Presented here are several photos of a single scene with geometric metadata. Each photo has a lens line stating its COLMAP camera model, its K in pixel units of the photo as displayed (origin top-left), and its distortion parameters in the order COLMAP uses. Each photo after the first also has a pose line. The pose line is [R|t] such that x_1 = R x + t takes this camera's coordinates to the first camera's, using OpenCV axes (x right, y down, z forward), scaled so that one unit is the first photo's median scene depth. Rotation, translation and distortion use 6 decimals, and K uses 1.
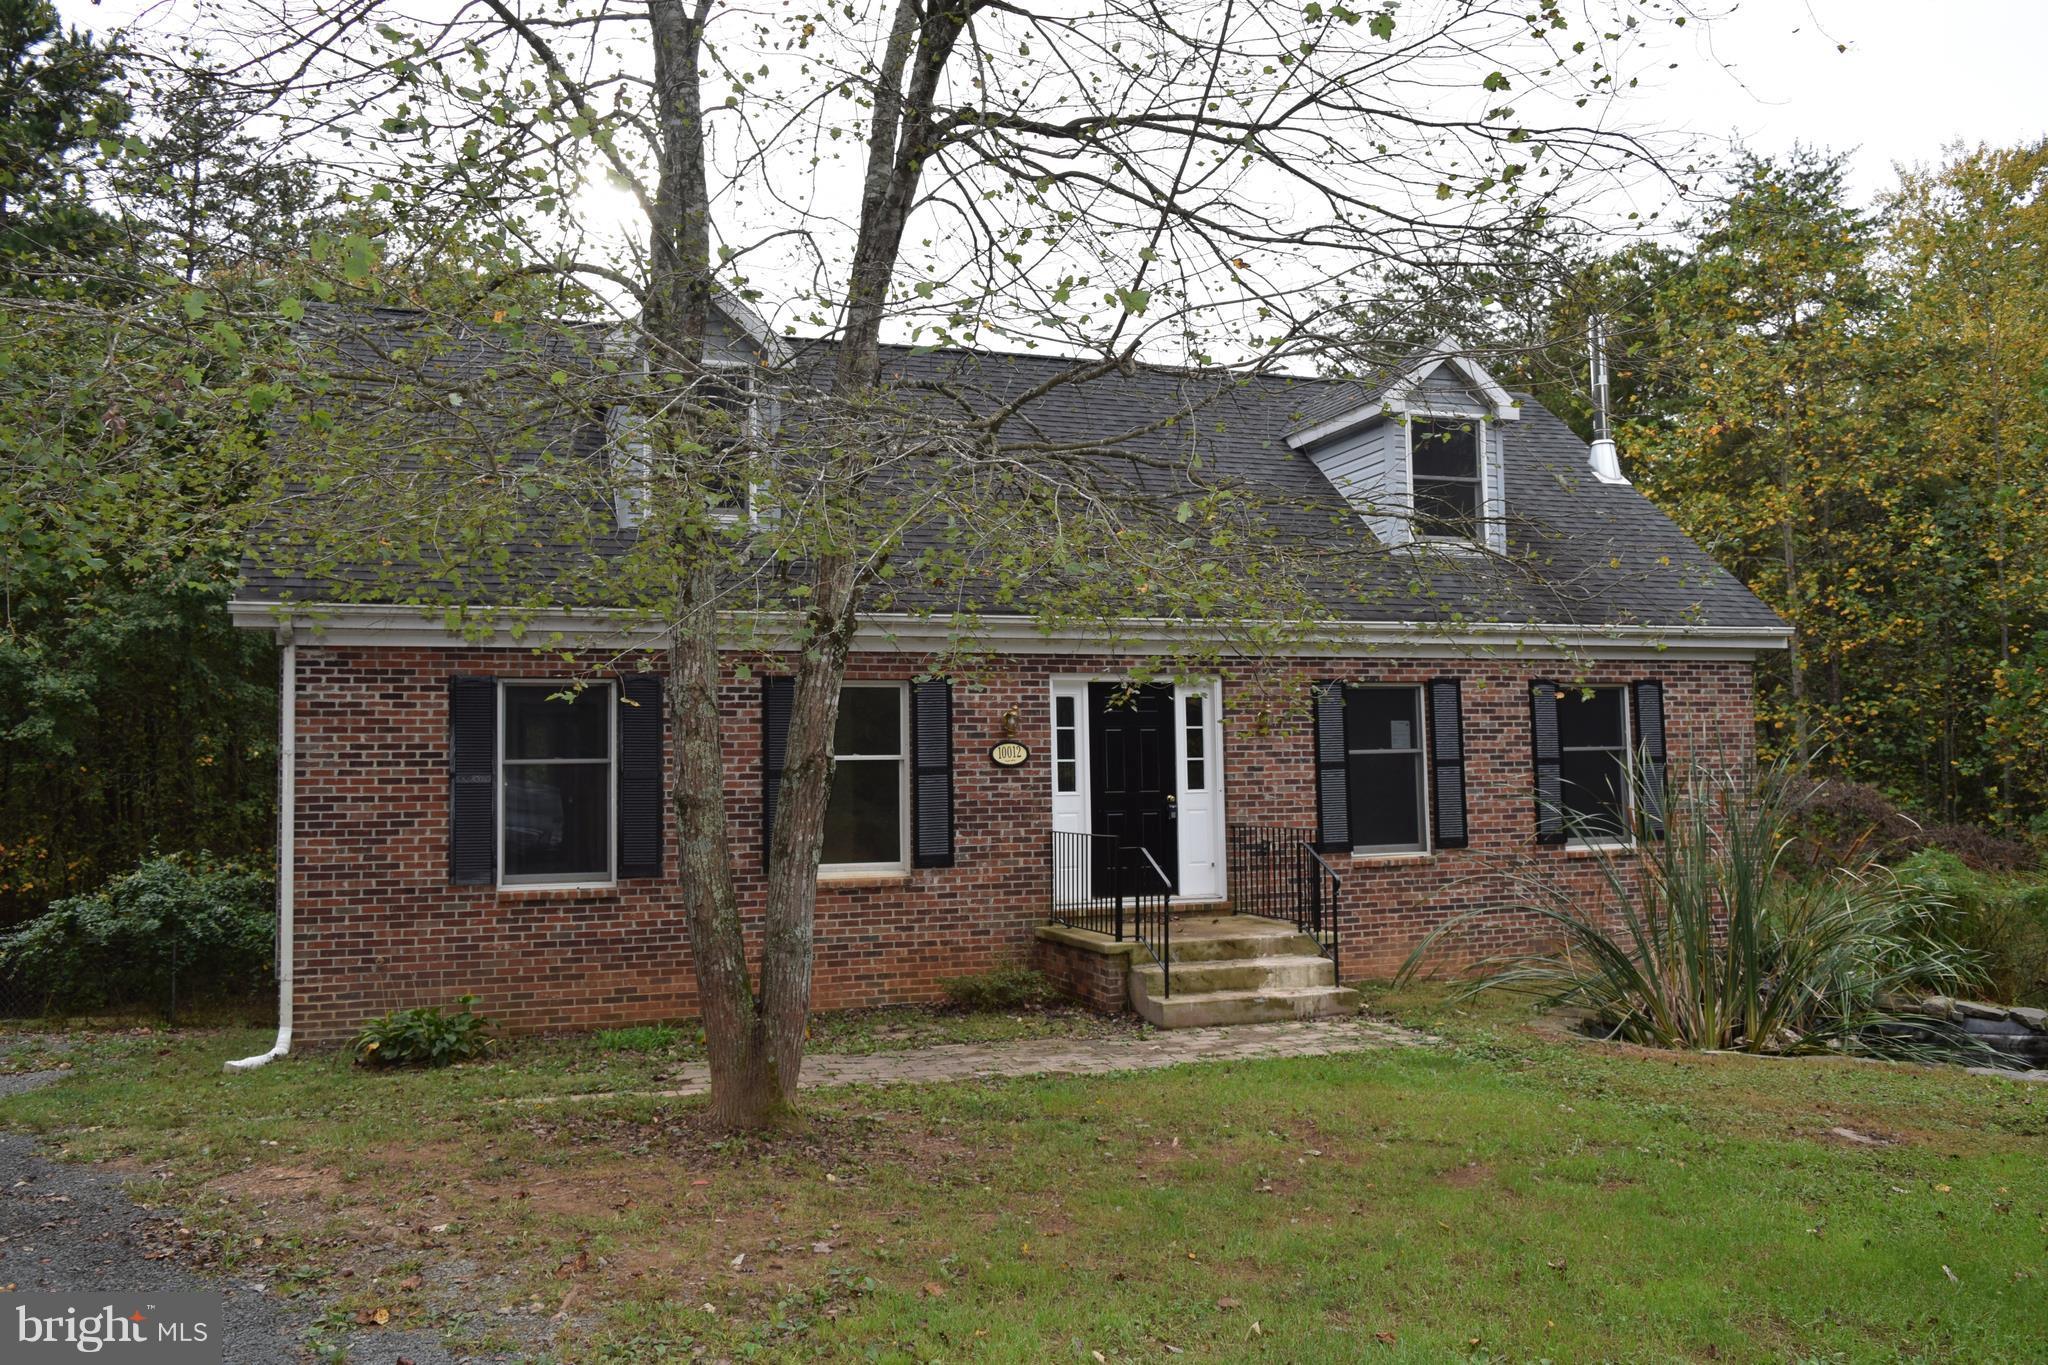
lens RADIAL K [[1650.5, 0, 1043.7], [0, 1650.5, 671.2], [0, 0, 1]] dist [-0.000643, -0.001184]
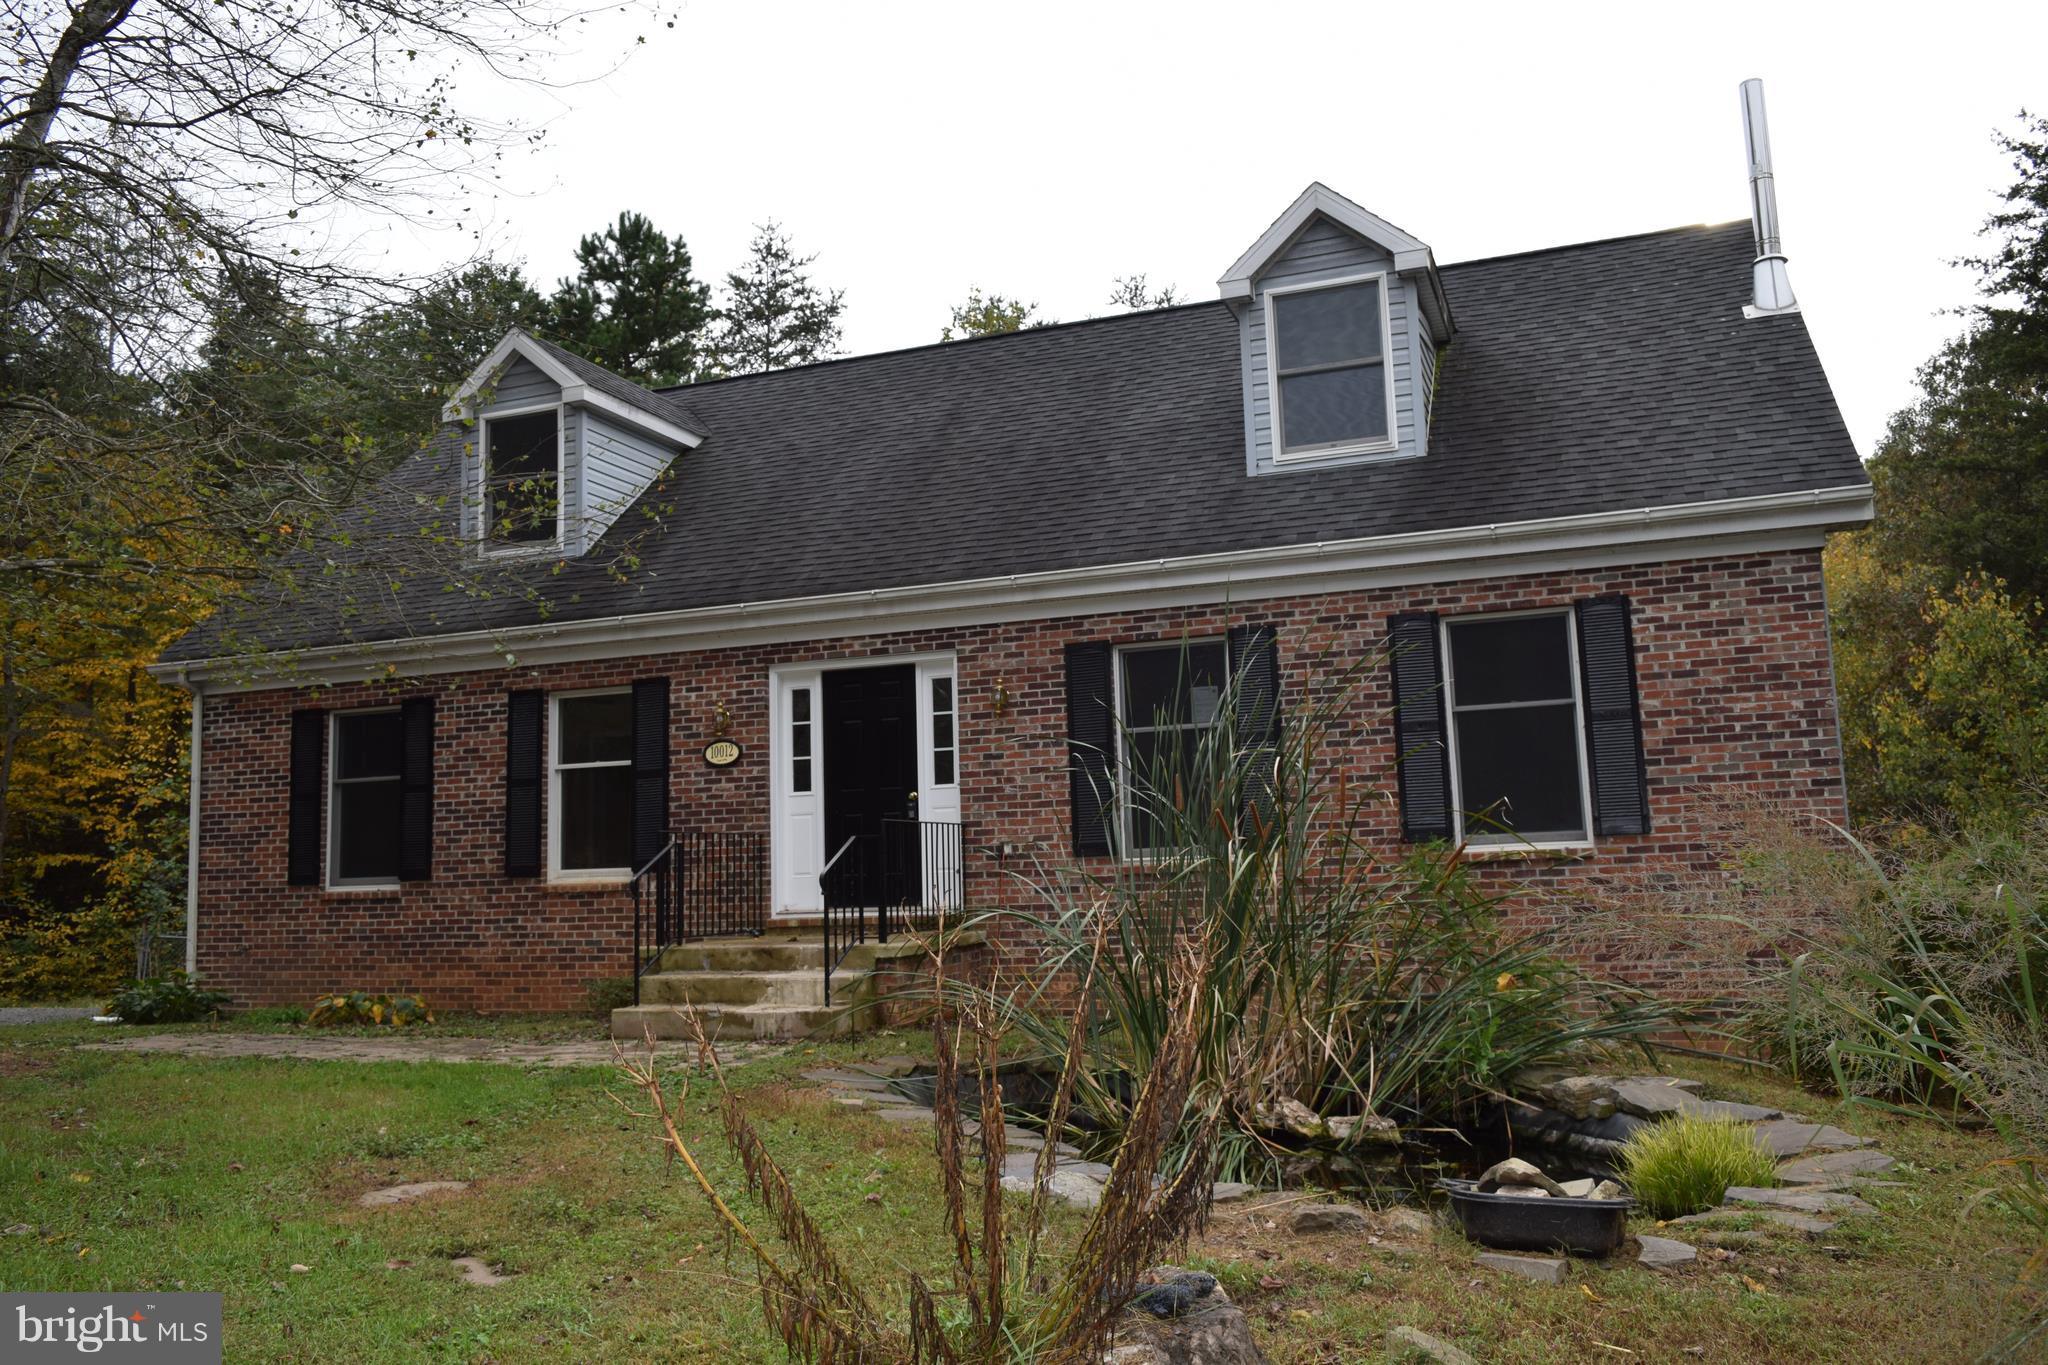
lens RADIAL K [[1650.5, 0, 1014.5], [0, 1650.5, 694.7], [0, 0, 1]] dist [-0.000643, -0.001184]
pose [[0.752140, -0.079781, -0.654157, 0.800879], [0.062489, 0.996806, -0.049723, 0.081520], [0.656034, -0.003479, 0.754723, 0.431628]]
